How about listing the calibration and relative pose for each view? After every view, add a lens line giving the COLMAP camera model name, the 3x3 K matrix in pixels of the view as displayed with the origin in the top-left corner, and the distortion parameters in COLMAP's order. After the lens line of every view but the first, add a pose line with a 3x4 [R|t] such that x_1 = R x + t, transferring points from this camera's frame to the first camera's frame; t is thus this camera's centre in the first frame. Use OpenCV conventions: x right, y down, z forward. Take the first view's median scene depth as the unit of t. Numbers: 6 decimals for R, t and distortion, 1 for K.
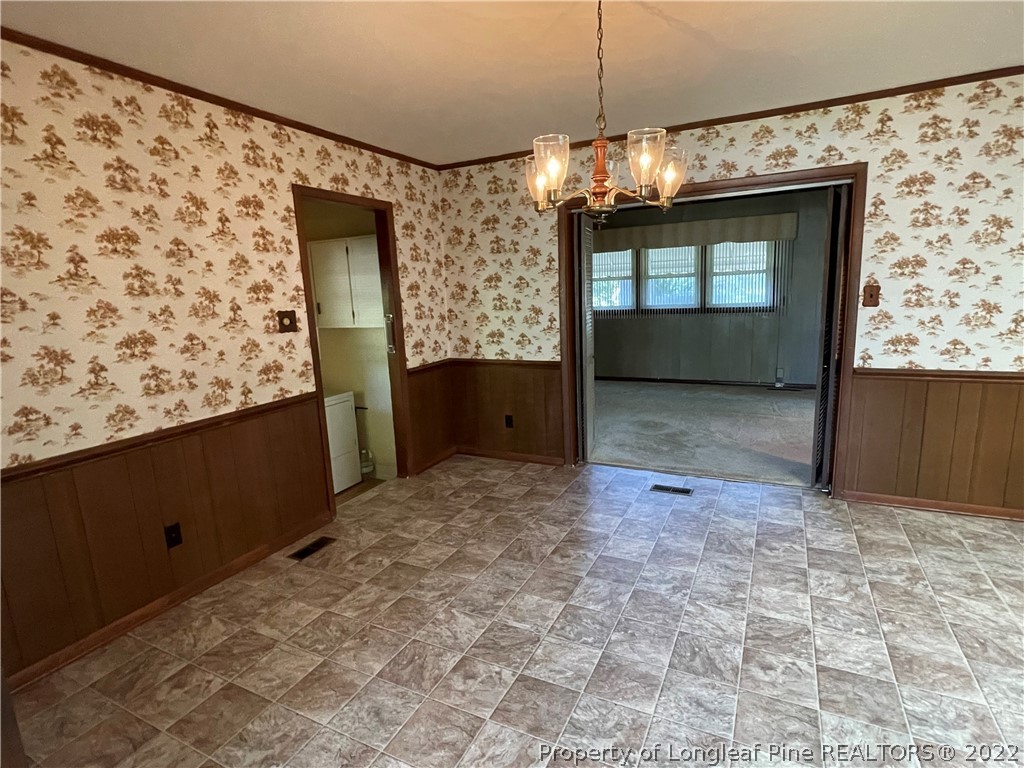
lens RADIAL K [[525.4, 0, 512.0], [0, 525.4, 384.0], [0, 0, 1]] dist [0.000756, 0.000202]
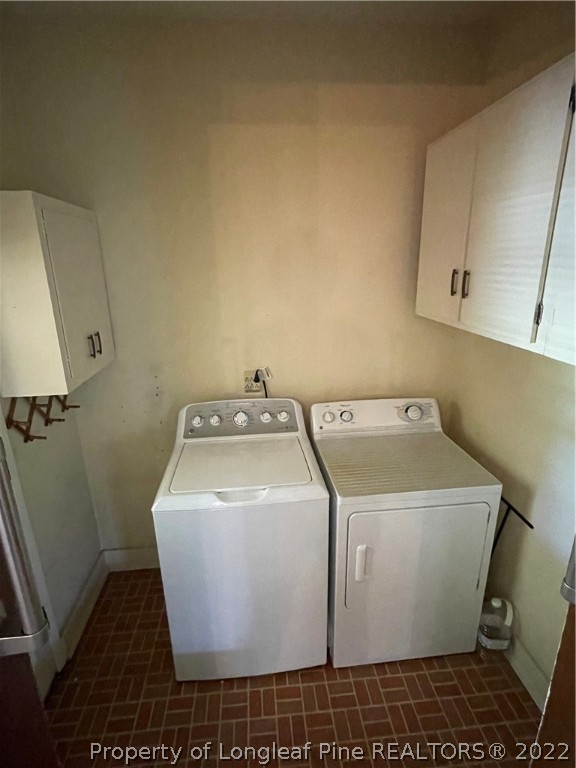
lens RADIAL K [[396.7, 0, 283.3], [0, 396.7, 379.4], [0, 0, 1]] dist [0.001492, 0.000305]
pose [[0.529717, 0.277820, -0.801384, -0.157353], [-0.155535, 0.960629, 0.230218, -0.111949], [0.833792, 0.002693, 0.552072, 0.655688]]
